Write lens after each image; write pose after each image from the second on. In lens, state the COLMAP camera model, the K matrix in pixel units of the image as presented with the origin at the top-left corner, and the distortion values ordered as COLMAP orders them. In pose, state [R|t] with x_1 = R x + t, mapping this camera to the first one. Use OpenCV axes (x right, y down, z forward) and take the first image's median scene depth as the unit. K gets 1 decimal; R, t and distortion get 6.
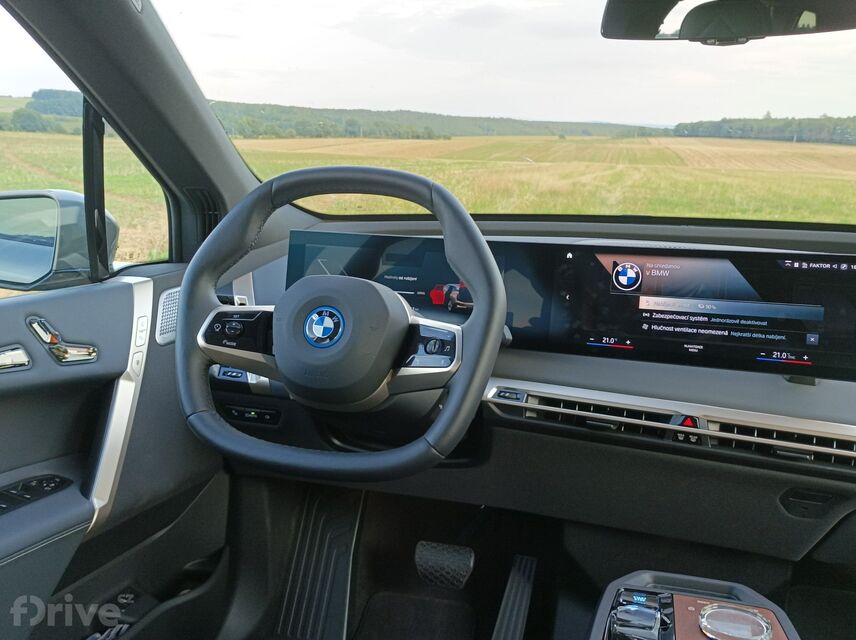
lens RADIAL K [[805.4, 0, 430.2], [0, 805.4, 319.5], [0, 0, 1]] dist [0.001678, 0.000000]
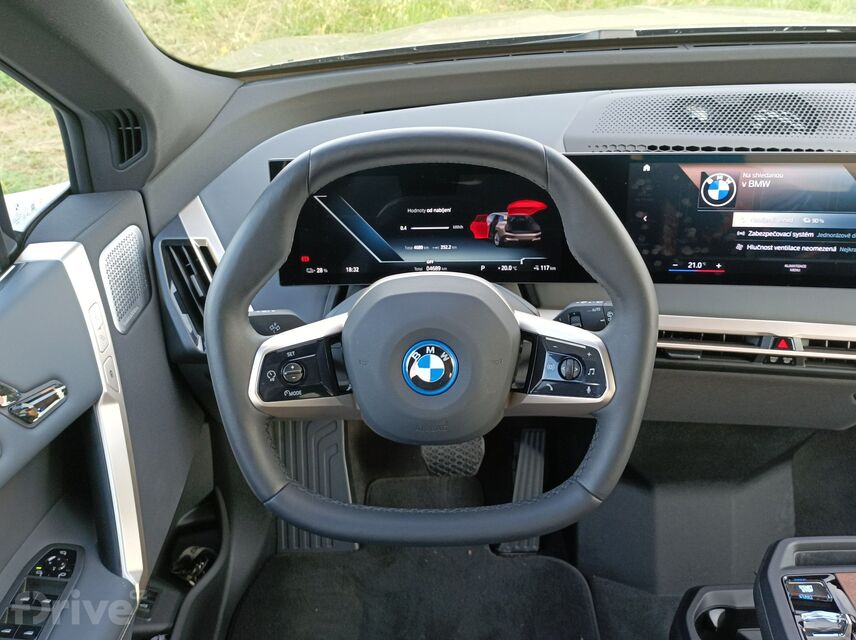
lens RADIAL K [[805.4, 0, 425.3], [0, 805.4, 321.7], [0, 0, 1]] dist [0.001678, 0.000000]
pose [[0.965135, -0.180279, 0.189772, -0.232500], [0.101975, 0.926693, 0.361719, -0.261566], [-0.241071, -0.329756, 0.912768, 0.271833]]
